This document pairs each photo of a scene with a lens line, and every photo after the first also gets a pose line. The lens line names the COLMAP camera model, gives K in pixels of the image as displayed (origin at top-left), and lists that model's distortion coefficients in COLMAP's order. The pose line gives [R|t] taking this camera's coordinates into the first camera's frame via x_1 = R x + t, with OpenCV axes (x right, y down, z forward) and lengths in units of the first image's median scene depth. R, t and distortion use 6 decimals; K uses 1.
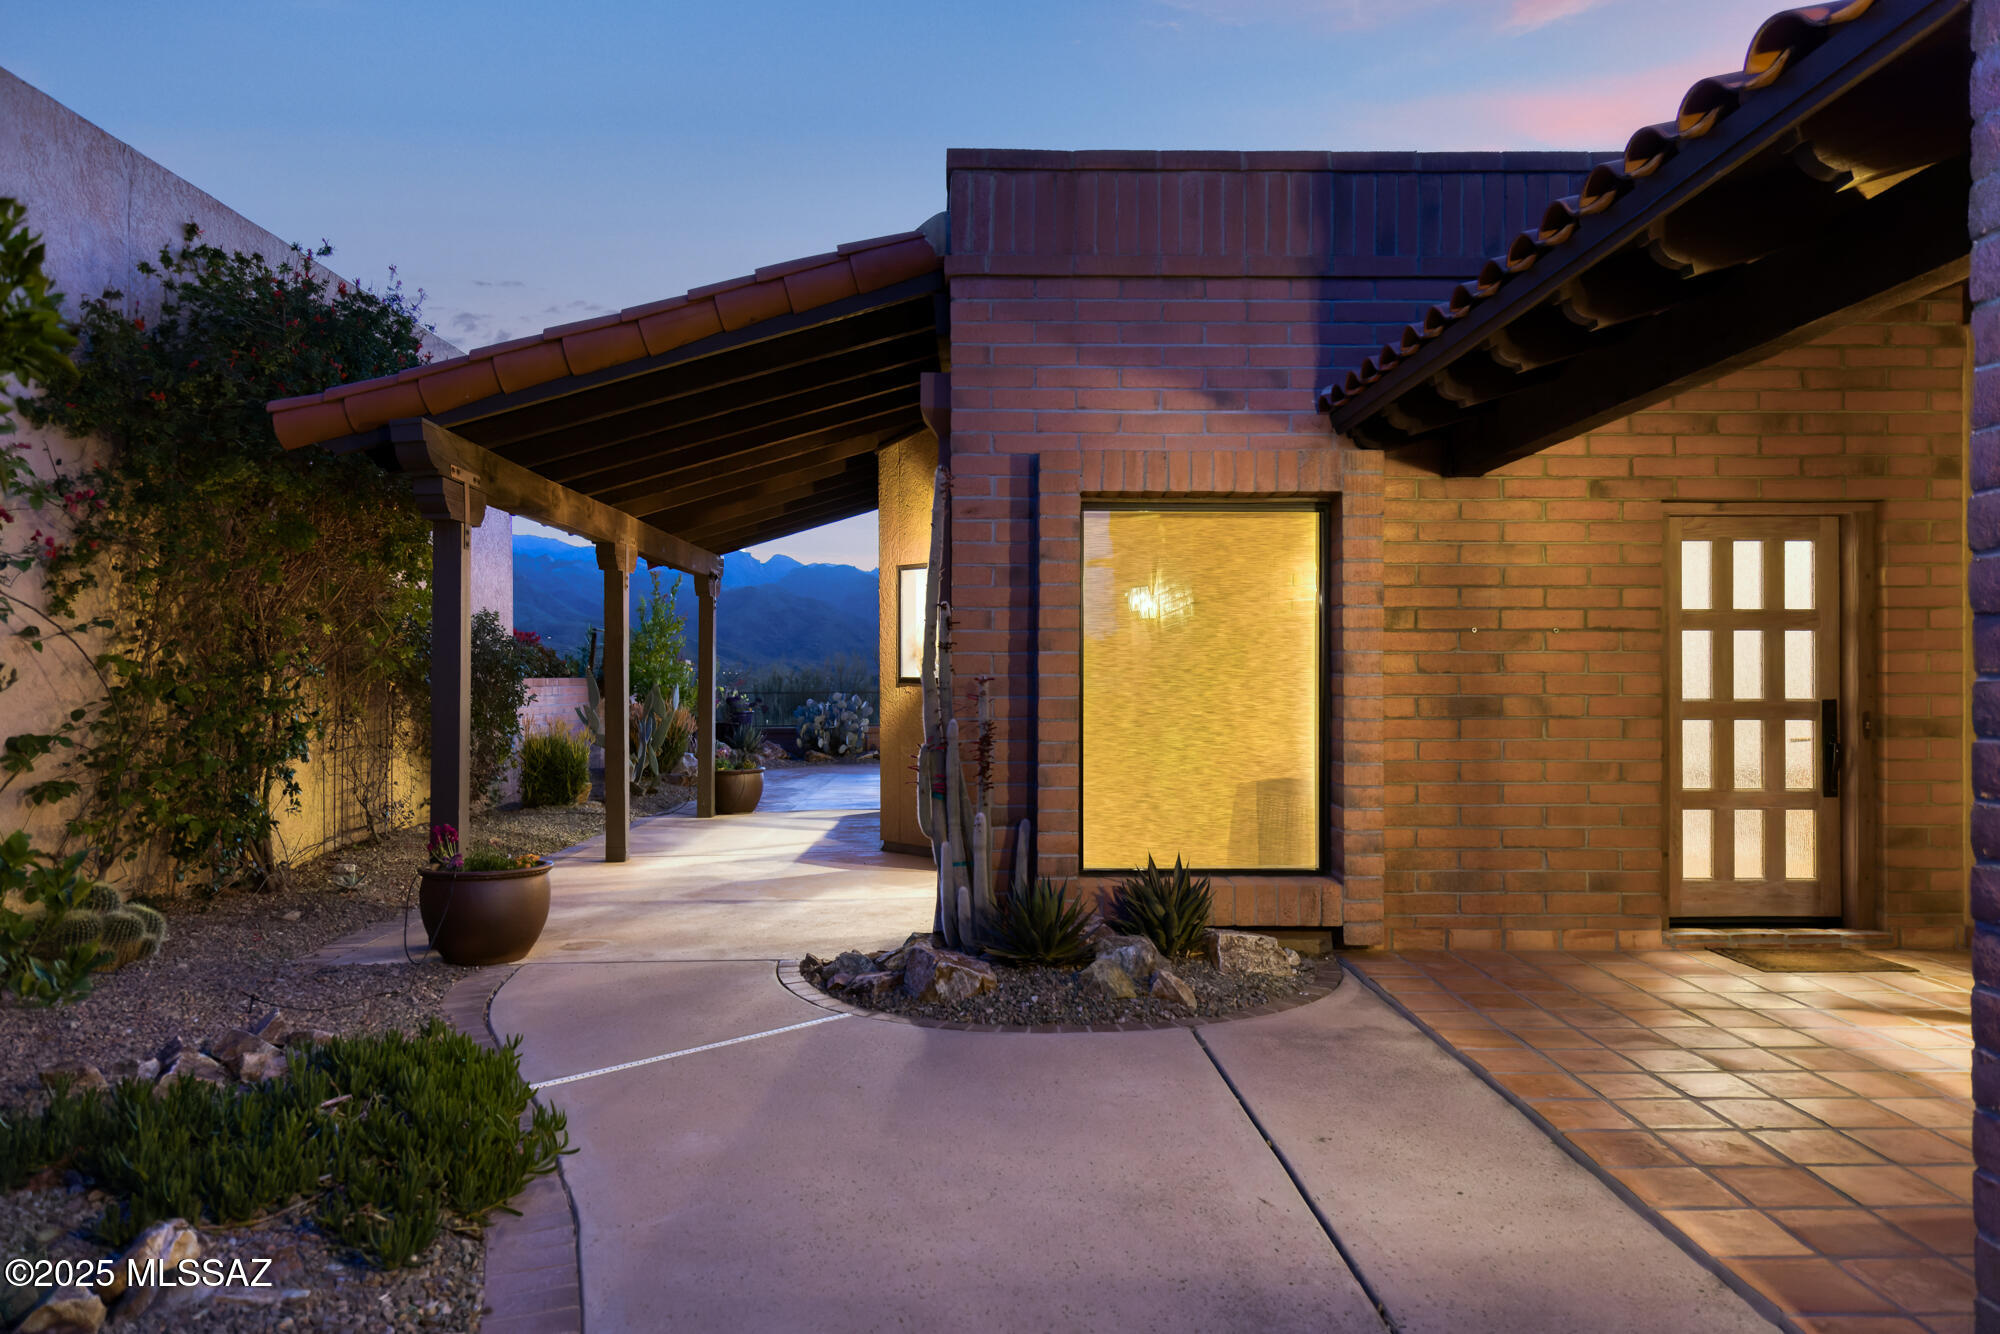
lens RADIAL K [[1335.8, 0, 994.7], [0, 1335.8, 683.8], [0, 0, 1]] dist [0.001166, 0.004193]
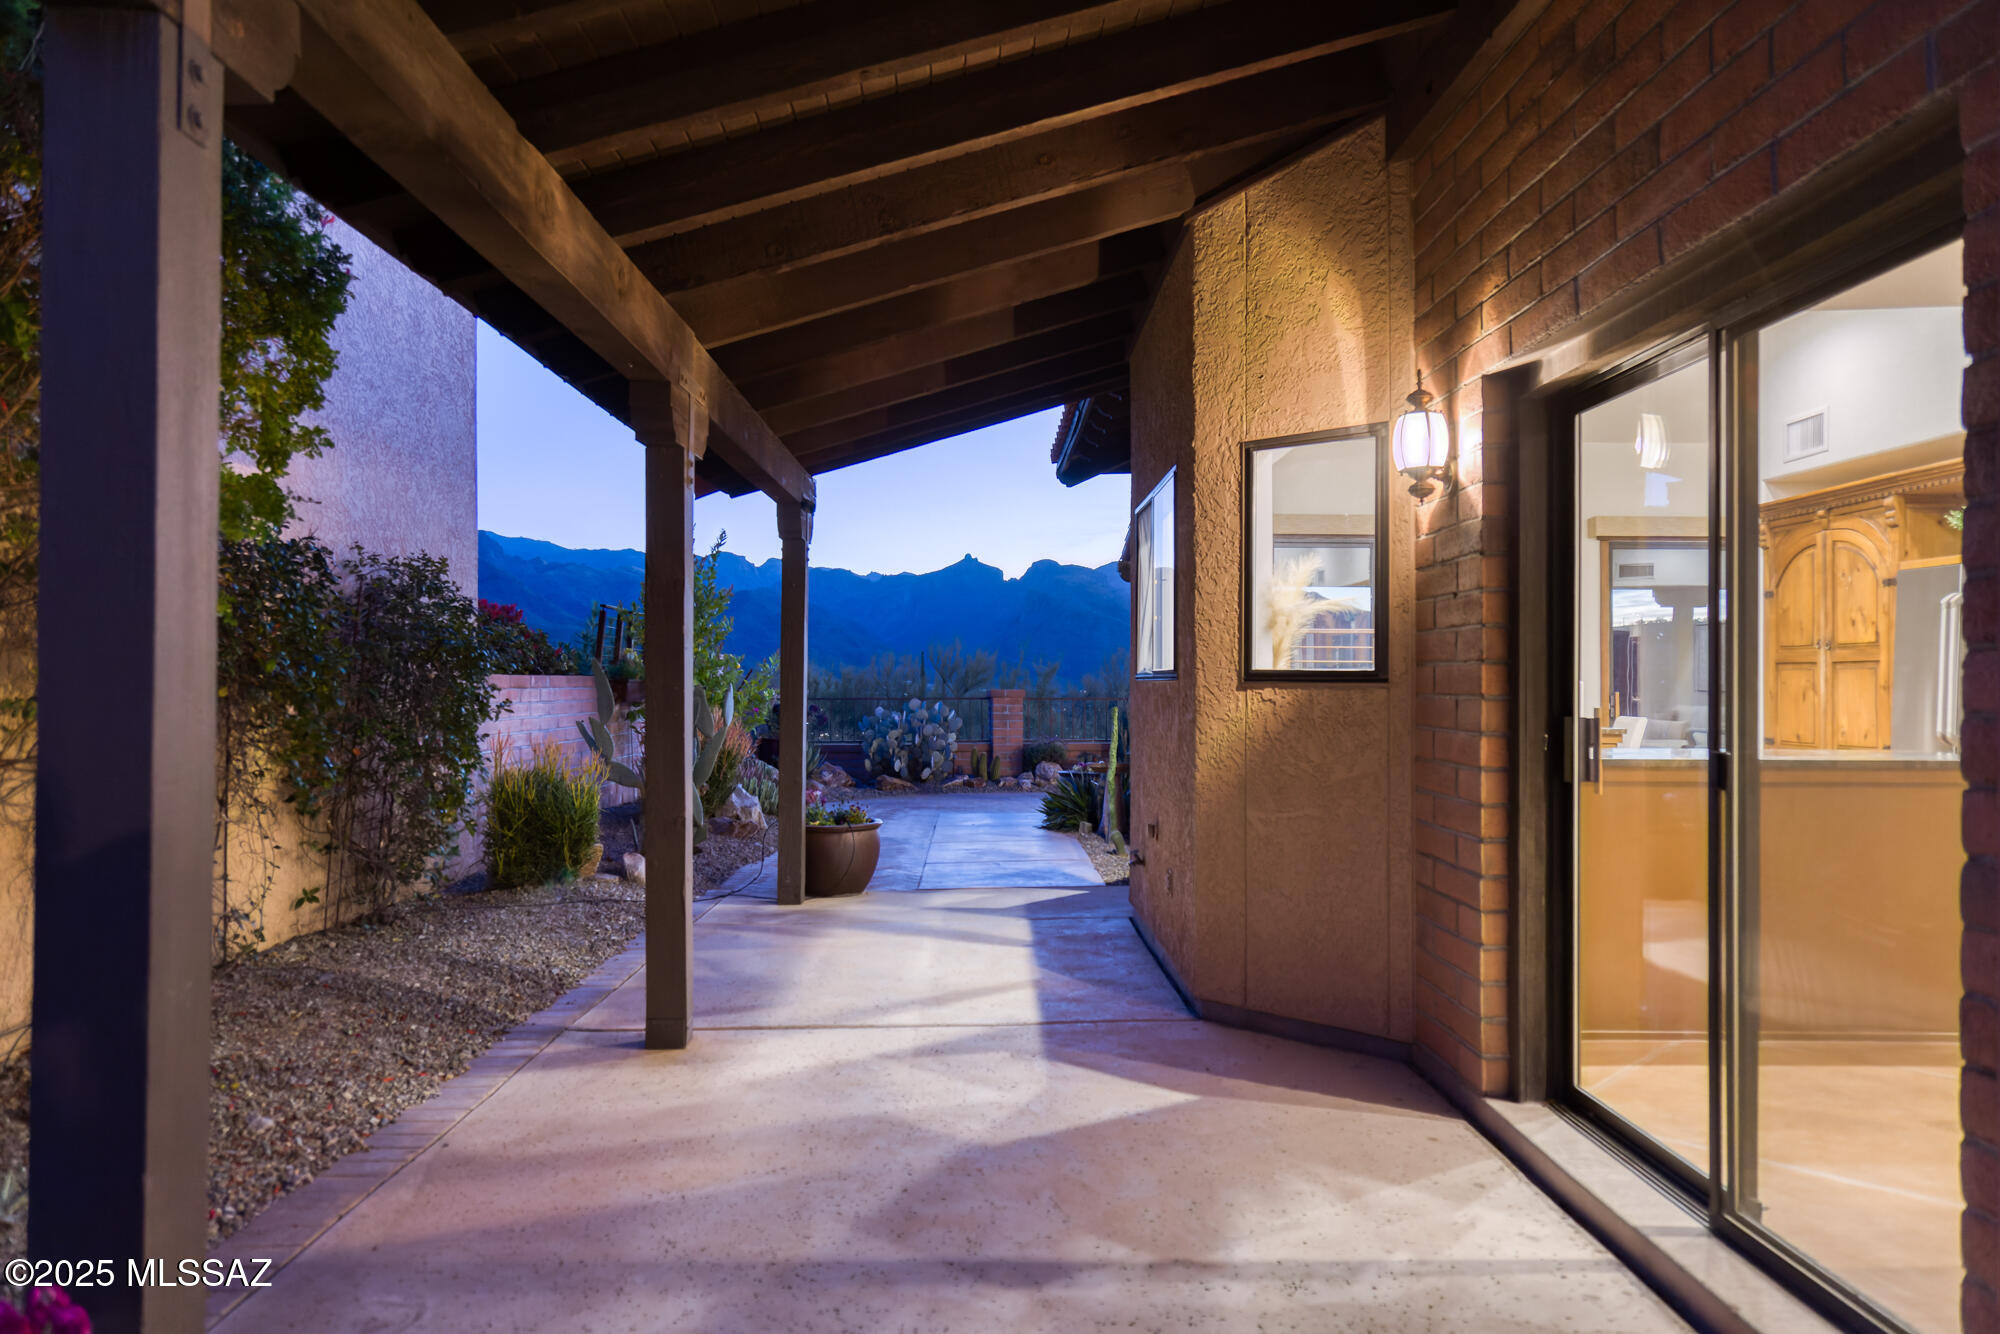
lens RADIAL K [[1335.8, 0, 994.7], [0, 1335.8, 683.8], [0, 0, 1]] dist [0.001166, 0.004193]
pose [[0.999980, 0.003858, 0.005079, -0.124362], [-0.003833, 0.999981, -0.004831, 0.002307], [-0.005098, 0.004812, 0.999975, 0.381975]]
